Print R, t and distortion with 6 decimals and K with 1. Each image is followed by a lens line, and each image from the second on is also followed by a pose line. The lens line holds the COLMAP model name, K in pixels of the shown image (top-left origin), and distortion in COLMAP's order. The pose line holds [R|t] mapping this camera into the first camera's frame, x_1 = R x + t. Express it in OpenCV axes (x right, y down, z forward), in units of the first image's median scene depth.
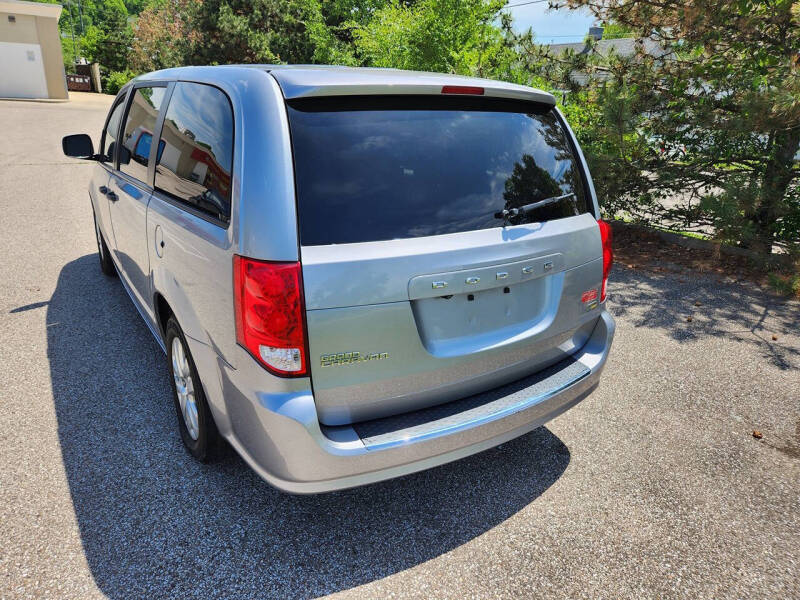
lens RADIAL K [[538.8, 0, 391.7], [0, 538.8, 293.8], [0, 0, 1]] dist [0.060196, -0.046417]
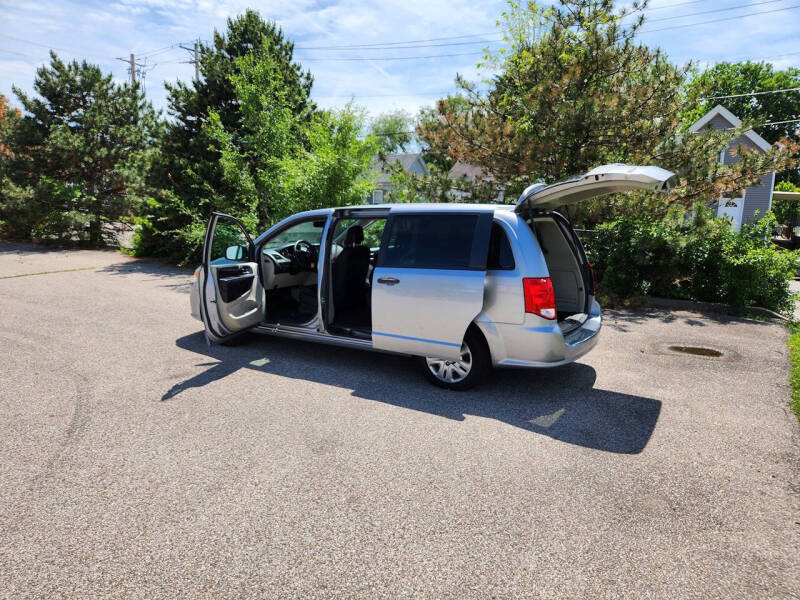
lens RADIAL K [[538.8, 0, 406.8], [0, 538.8, 304.8], [0, 0, 1]] dist [0.060196, -0.046417]
pose [[0.894182, -0.108505, 0.434356, -1.320205], [0.173298, 0.978442, -0.112336, 0.172138], [-0.412804, 0.175721, 0.893709, -0.738794]]
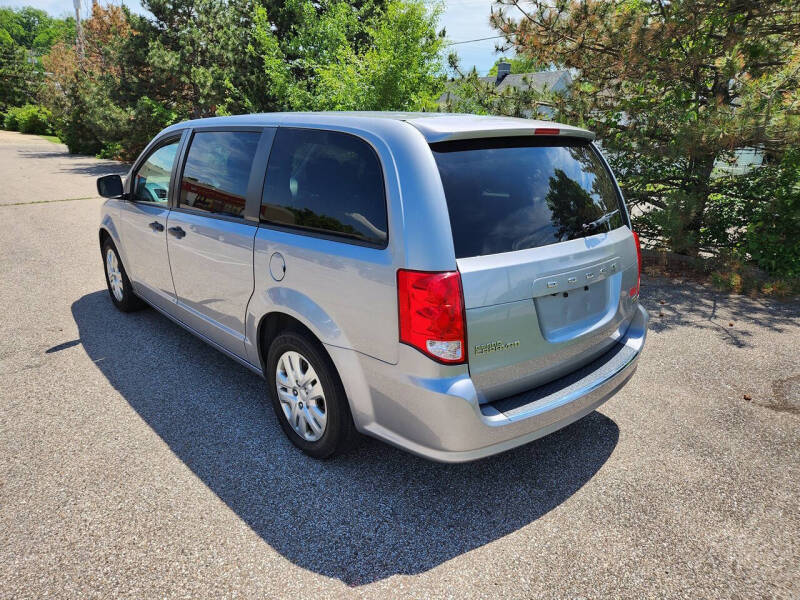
lens RADIAL K [[538.8, 0, 396.9], [0, 538.8, 297.8], [0, 0, 1]] dist [0.060196, -0.046417]
pose [[0.986689, -0.063780, 0.149586, -0.322651], [0.070108, 0.996838, -0.037410, 0.025830], [-0.146727, 0.047399, 0.988041, -0.136133]]
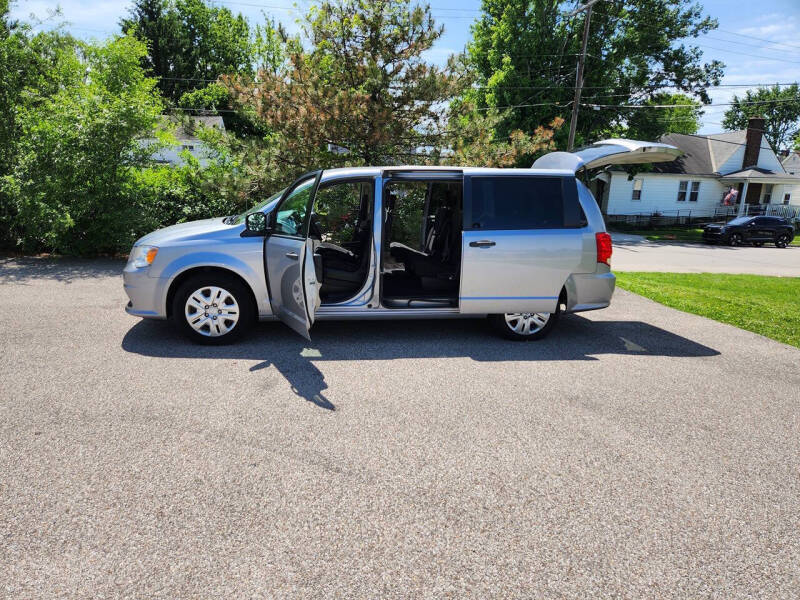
lens RADIAL K [[538.8, 0, 397.1], [0, 538.8, 298.1], [0, 0, 1]] dist [0.060196, -0.046417]
pose [[0.418072, -0.217938, 0.881884, -2.418566], [0.292026, 0.951509, 0.096705, -0.235938], [-0.860196, 0.217103, 0.461443, 0.421832]]
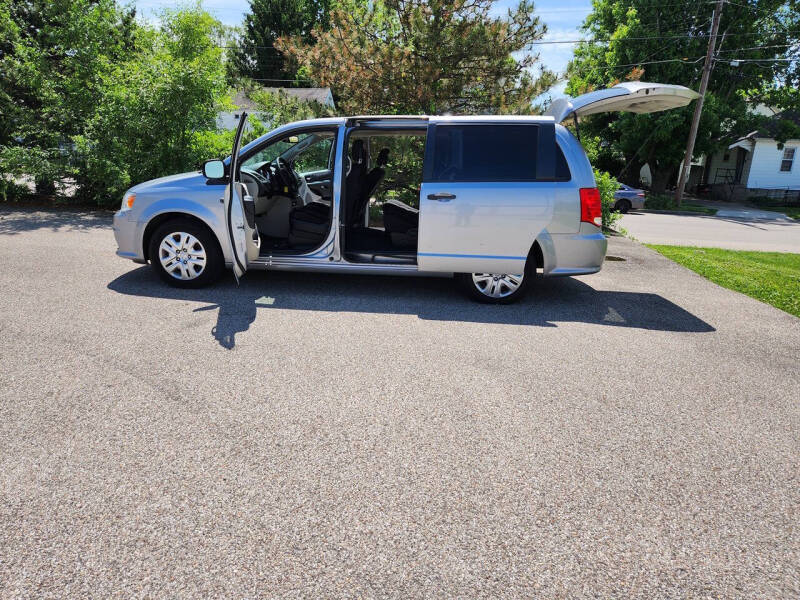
lens RADIAL K [[538.8, 0, 395.9], [0, 538.8, 302.6], [0, 0, 1]] dist [0.060196, -0.046417]
pose [[0.615831, -0.232953, 0.752652, -2.090142], [0.259859, 0.961890, 0.085094, 0.006919], [-0.743791, 0.143180, 0.652897, -0.020940]]
